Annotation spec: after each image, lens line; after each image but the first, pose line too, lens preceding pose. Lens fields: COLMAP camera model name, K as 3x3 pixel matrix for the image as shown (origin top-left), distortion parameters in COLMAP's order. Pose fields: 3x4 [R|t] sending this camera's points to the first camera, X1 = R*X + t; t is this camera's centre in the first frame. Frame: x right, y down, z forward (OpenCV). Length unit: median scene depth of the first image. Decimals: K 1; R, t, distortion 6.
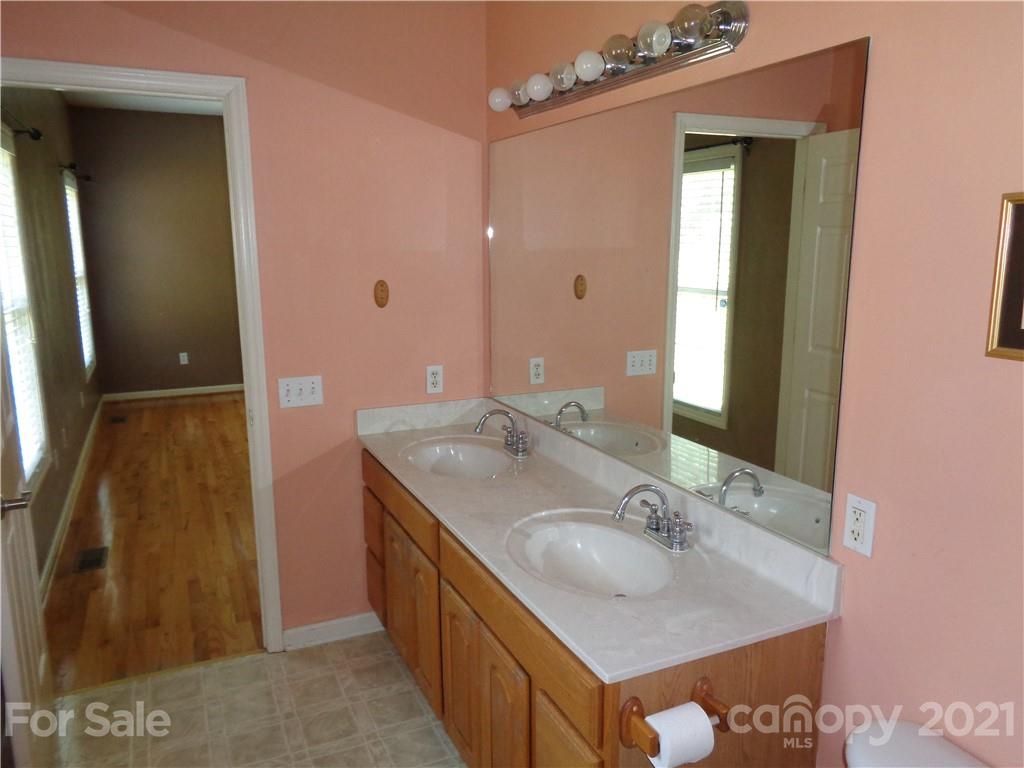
lens RADIAL K [[770.1, 0, 512.0], [0, 770.1, 384.0], [0, 0, 1]] dist [0.026994, 0.005424]
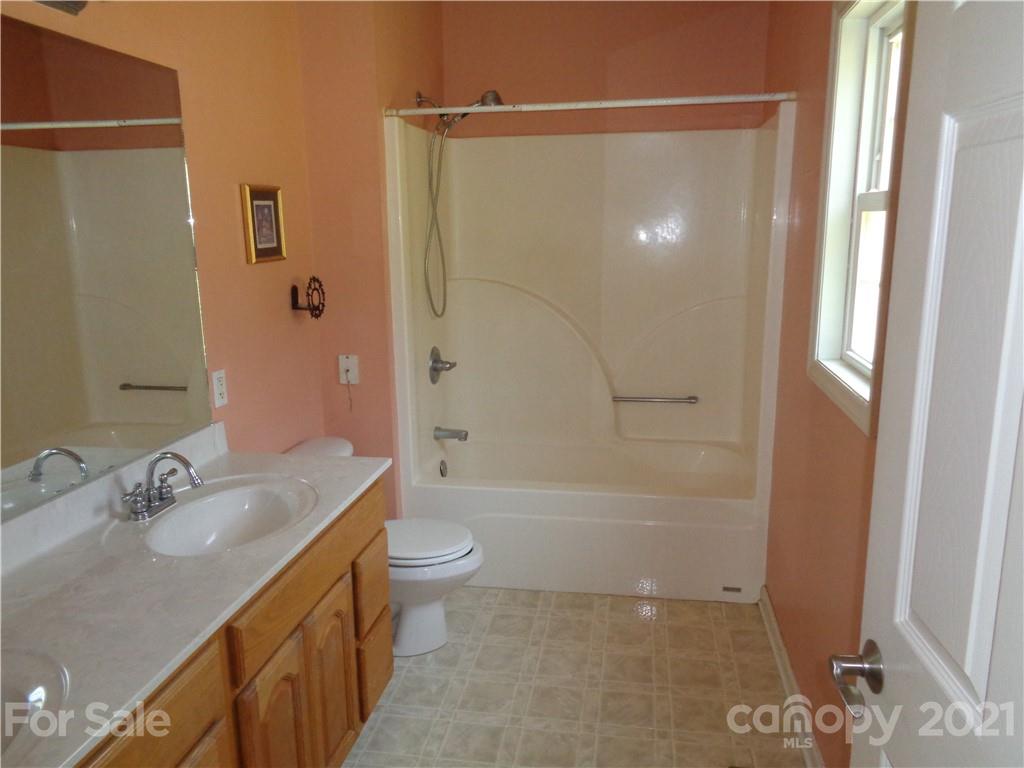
lens RADIAL K [[770.1, 0, 512.0], [0, 770.1, 384.0], [0, 0, 1]] dist [0.026994, 0.005424]
pose [[-0.827396, -0.102621, 0.552164, -0.842306], [0.122941, 0.926224, 0.356362, -0.290637], [-0.547998, 0.362736, -0.753737, 1.757344]]
